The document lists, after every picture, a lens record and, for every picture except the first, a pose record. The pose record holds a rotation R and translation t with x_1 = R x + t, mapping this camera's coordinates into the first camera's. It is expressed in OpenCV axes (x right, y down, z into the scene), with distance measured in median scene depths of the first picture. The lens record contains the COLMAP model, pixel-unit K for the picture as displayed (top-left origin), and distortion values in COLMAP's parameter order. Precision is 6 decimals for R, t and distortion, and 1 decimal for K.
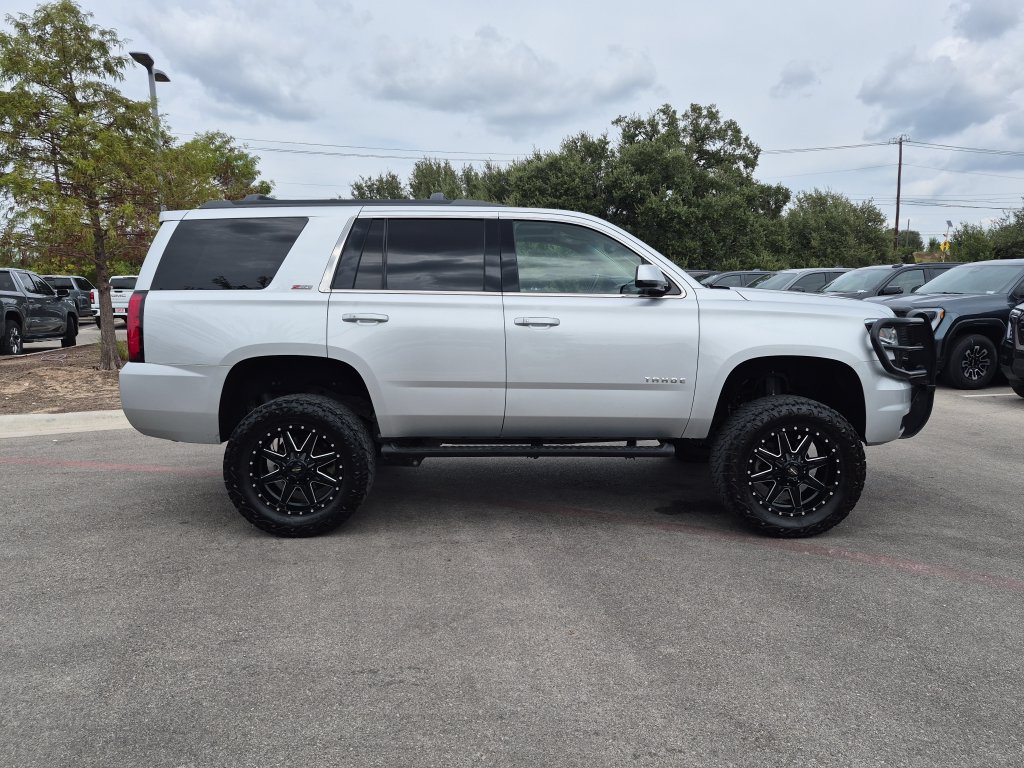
lens RADIAL K [[713.2, 0, 516.0], [0, 713.2, 382.6], [0, 0, 1]] dist [0.075619, -0.069237]
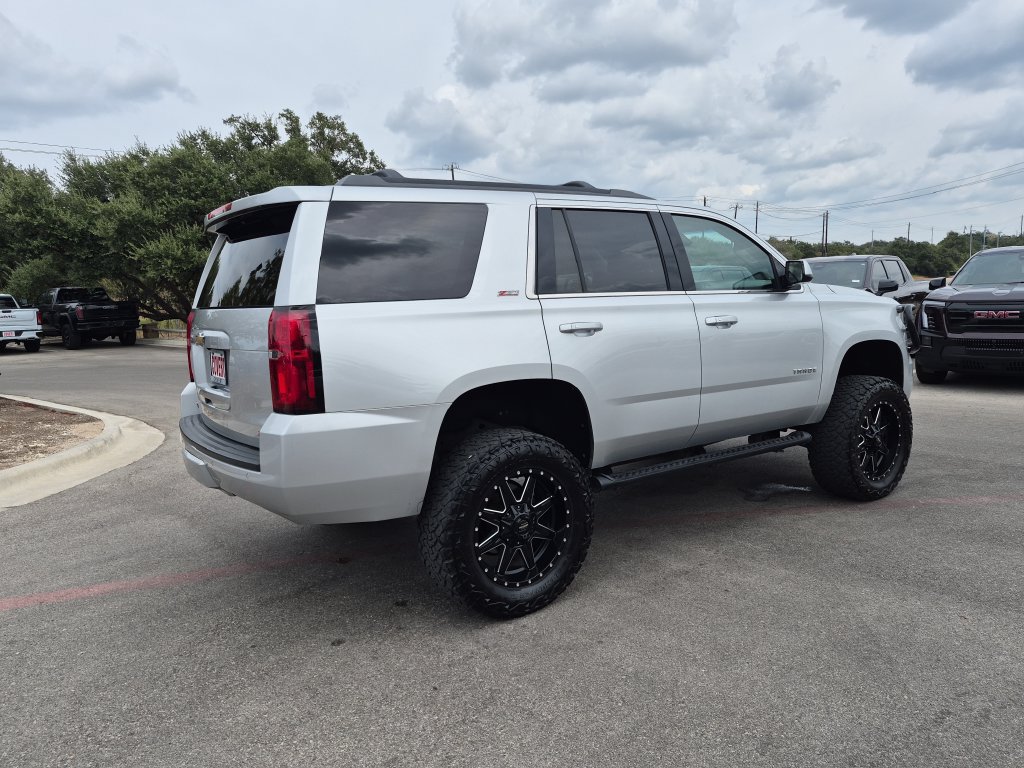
lens RADIAL K [[713.5, 0, 515.7], [0, 713.5, 377.1], [0, 0, 1]] dist [0.068008, -0.060873]
pose [[0.827766, -0.091295, 0.553597, -0.718732], [0.104838, 0.994463, 0.007241, -0.046066], [-0.551192, 0.052044, 0.832753, 0.349394]]
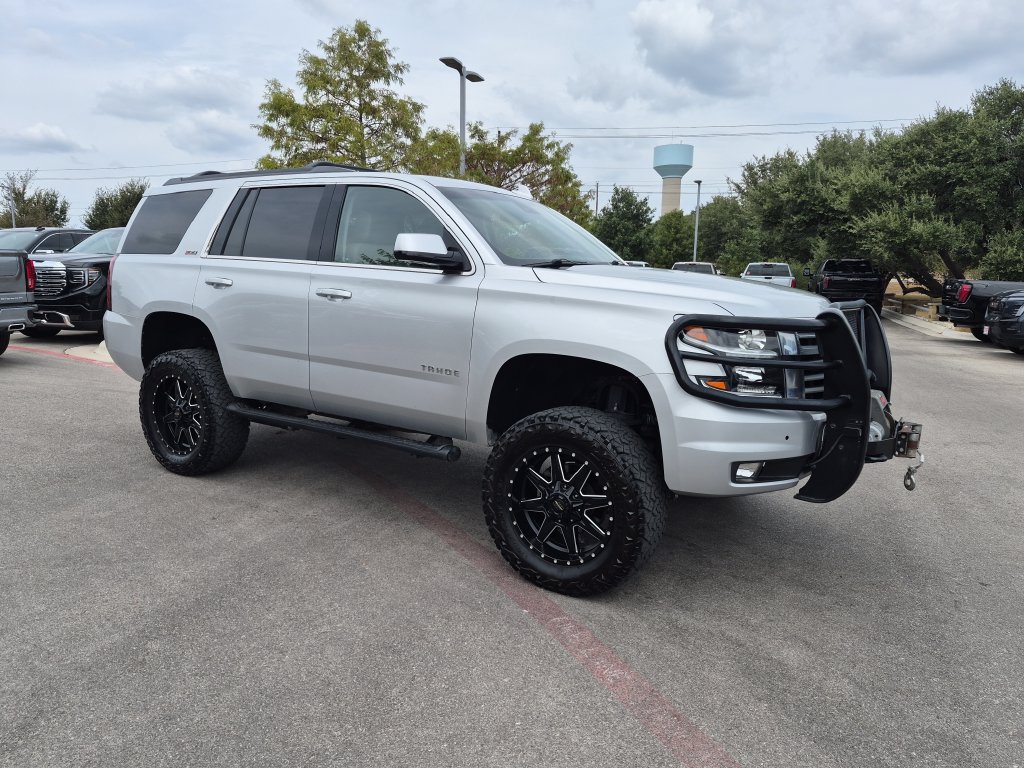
lens RADIAL K [[712.6, 0, 499.2], [0, 712.6, 385.0], [0, 0, 1]] dist [0.081022, -0.083870]
pose [[0.825690, 0.116667, -0.551929, 0.729605], [-0.104949, 0.993069, 0.052912, -0.037568], [0.554276, 0.014236, 0.832211, 0.328414]]
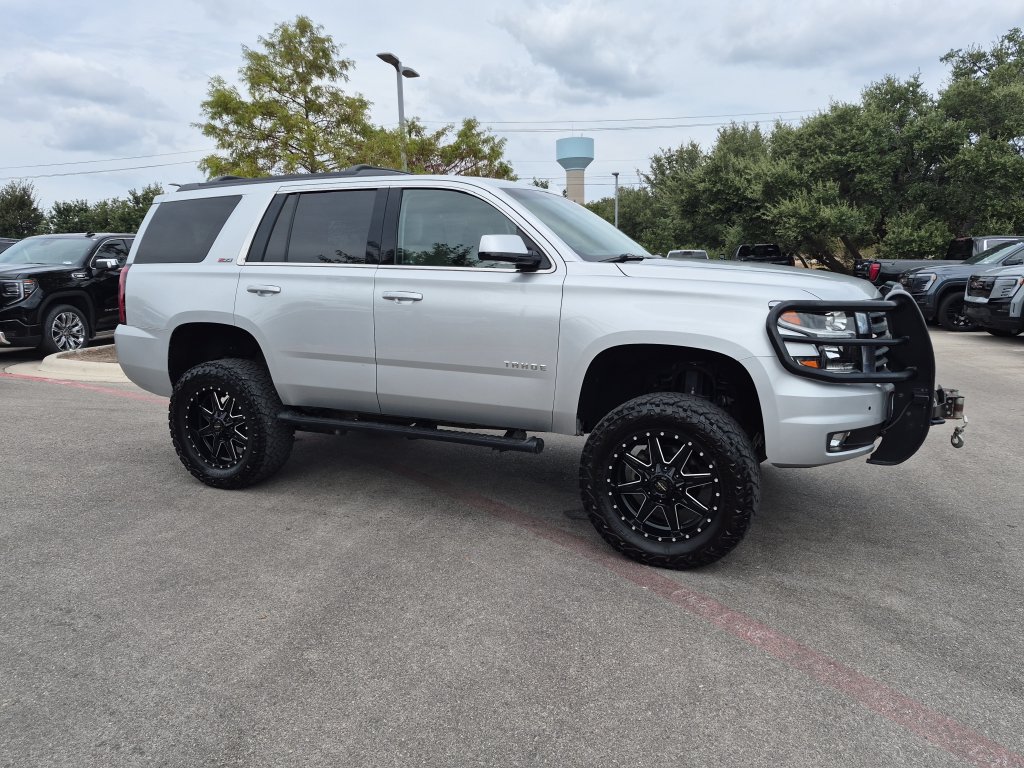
lens RADIAL K [[713.5, 0, 515.7], [0, 713.5, 377.1], [0, 0, 1]] dist [0.068008, -0.060873]
pose [[0.899802, 0.065551, -0.431347, 0.571544], [-0.053350, 0.997761, 0.040338, -0.023645], [0.433025, -0.013284, 0.901284, 0.200628]]
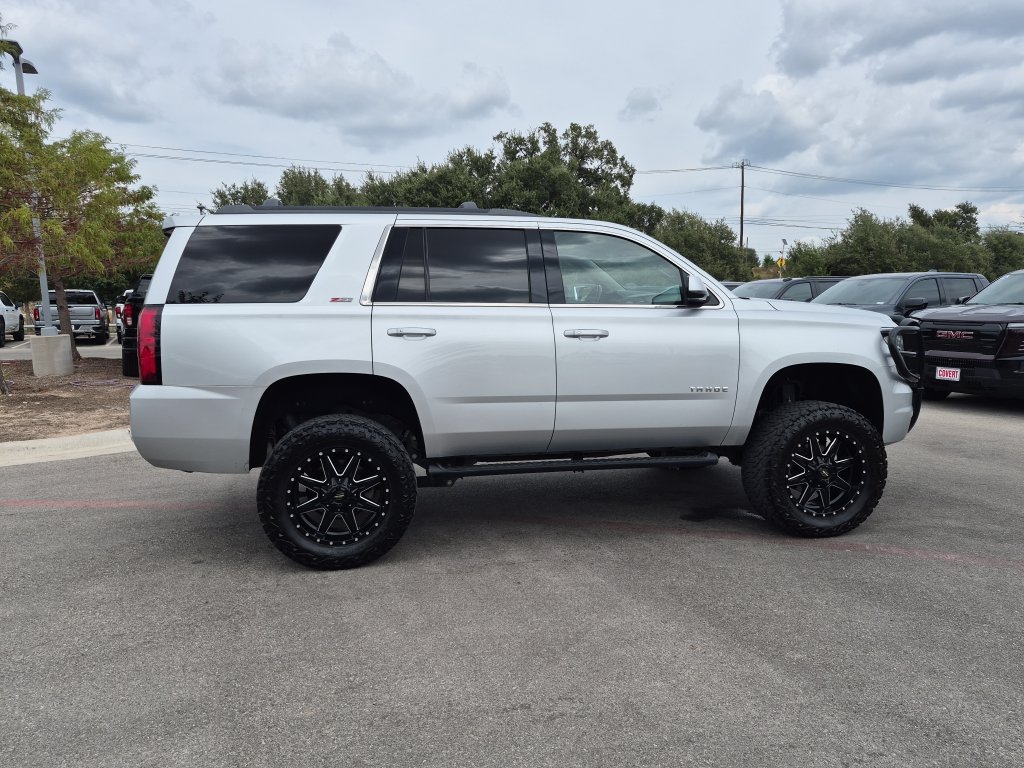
lens RADIAL K [[714.8, 0, 509.4], [0, 714.8, 381.4], [0, 0, 1]] dist [0.072526, -0.072098]
pose [[0.983649, -0.024331, 0.178443, -0.248272], [0.027866, 0.999461, -0.017331, -0.004801], [-0.177926, 0.022021, 0.983798, 0.045018]]
